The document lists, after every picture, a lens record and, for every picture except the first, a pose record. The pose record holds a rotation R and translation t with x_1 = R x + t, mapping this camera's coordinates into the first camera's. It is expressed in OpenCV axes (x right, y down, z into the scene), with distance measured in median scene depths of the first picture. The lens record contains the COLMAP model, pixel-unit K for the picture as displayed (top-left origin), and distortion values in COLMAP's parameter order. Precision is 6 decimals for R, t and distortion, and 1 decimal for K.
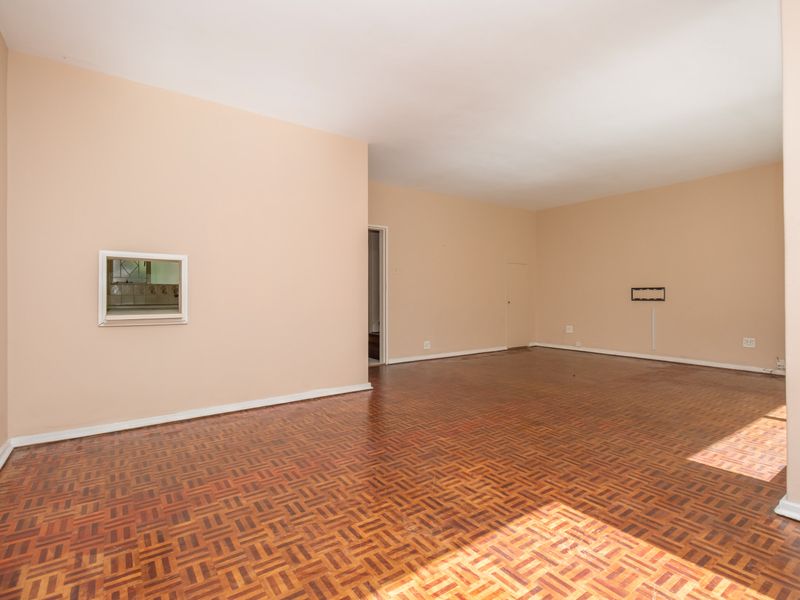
lens RADIAL K [[398.8, 0, 394.3], [0, 398.8, 296.5], [0, 0, 1]] dist [0.013459, -0.005415]
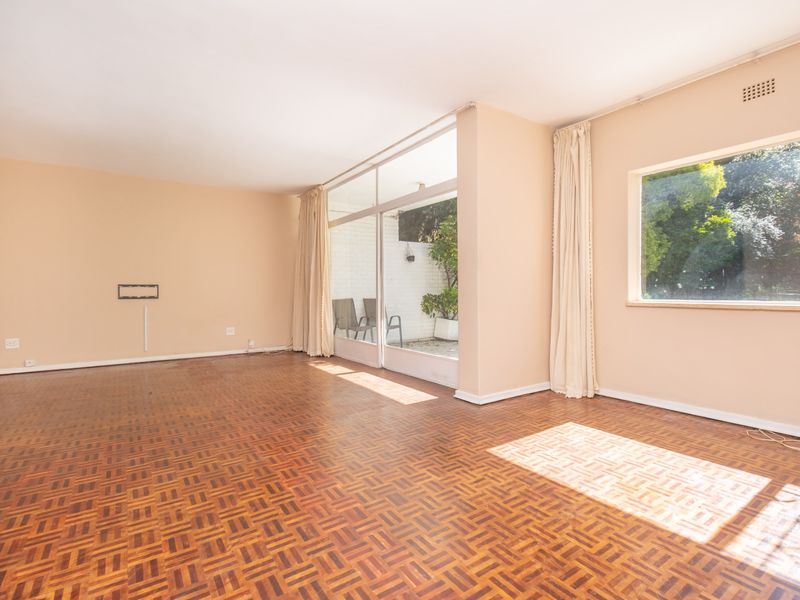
lens RADIAL K [[398.8, 0, 394.8], [0, 398.8, 295.0], [0, 0, 1]] dist [0.013459, -0.005415]
pose [[0.017826, -0.010084, 0.999790, -0.898631], [0.008973, 0.999910, 0.009925, -0.006271], [-0.999801, 0.008794, 0.017915, 1.282483]]
